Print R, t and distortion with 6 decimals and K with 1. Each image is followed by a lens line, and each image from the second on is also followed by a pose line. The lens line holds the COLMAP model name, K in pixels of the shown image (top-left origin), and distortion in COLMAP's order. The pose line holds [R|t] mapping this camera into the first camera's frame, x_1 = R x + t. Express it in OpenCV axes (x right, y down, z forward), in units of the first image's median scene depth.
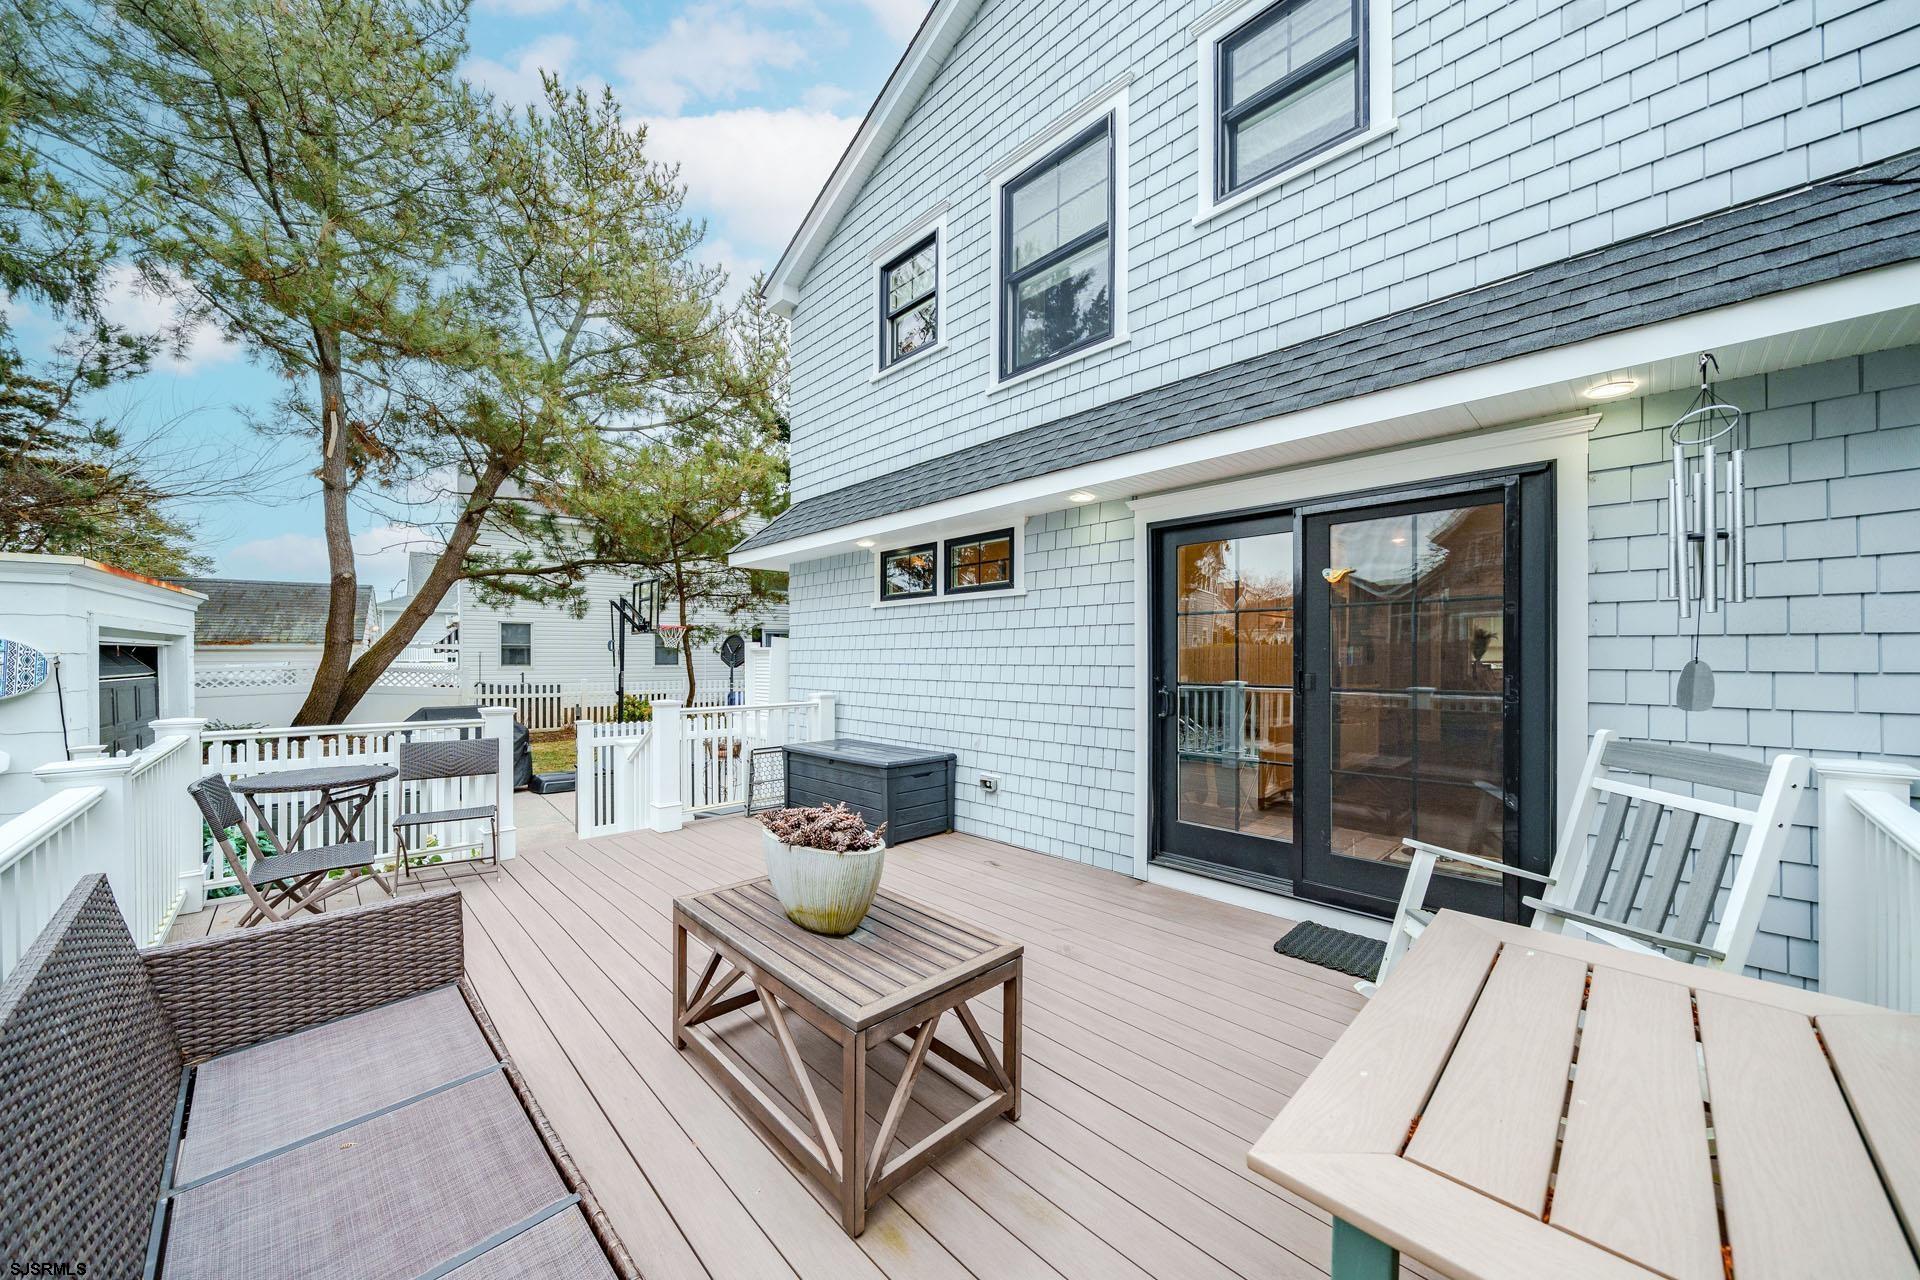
lens RADIAL K [[668.2, 0, 964.6], [0, 668.2, 661.5], [0, 0, 1]] dist [-0.007167, 0.000008]
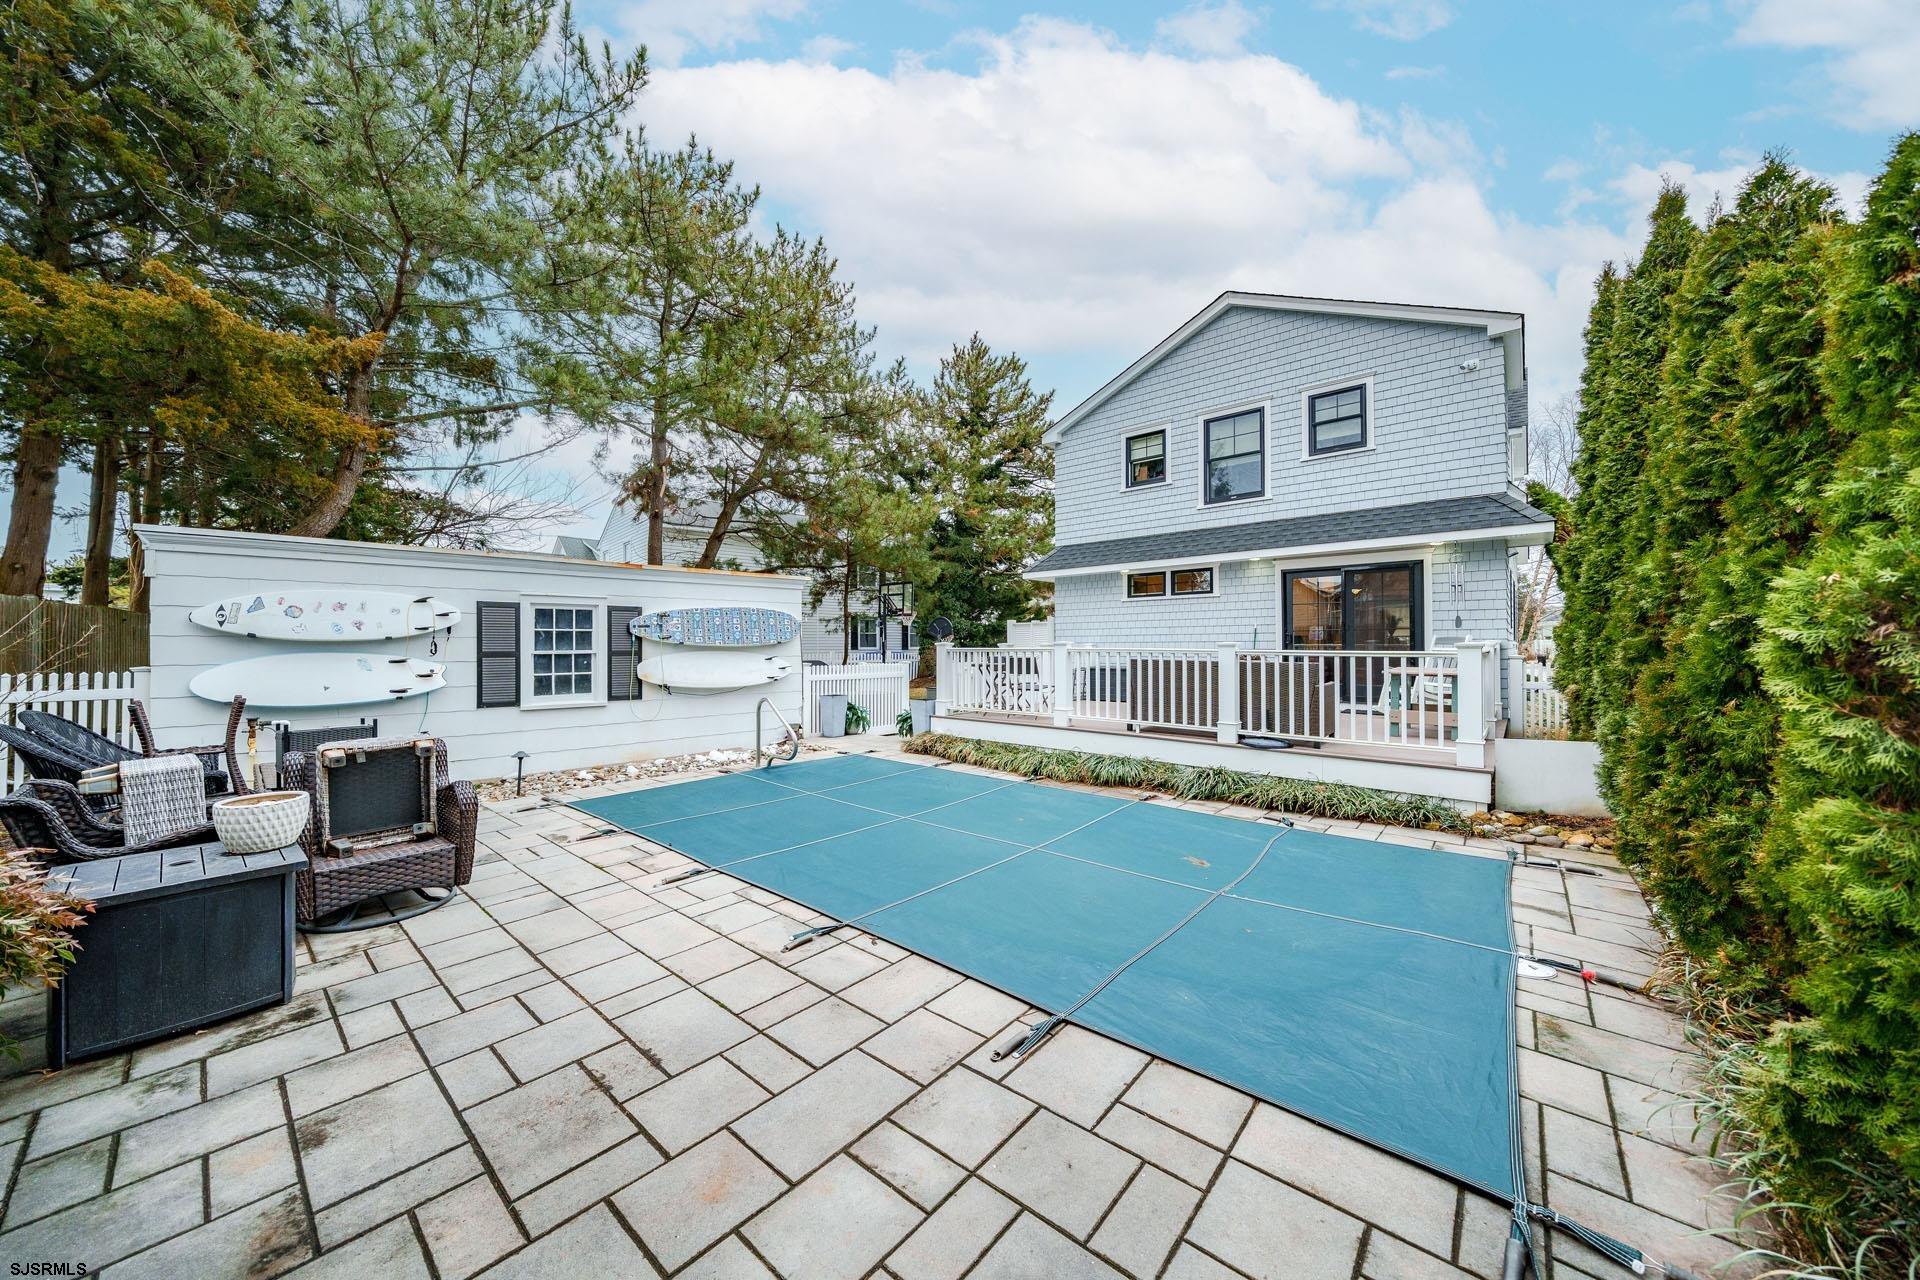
lens RADIAL K [[661.4, 0, 964.1], [0, 661.4, 641.0], [0, 0, 1]] dist [-0.003088, 0.000039]
pose [[0.996133, -0.006812, 0.087597, -0.917392], [0.007897, 0.999896, -0.012048, 0.072122], [-0.087506, 0.012693, 0.996083, -1.128571]]
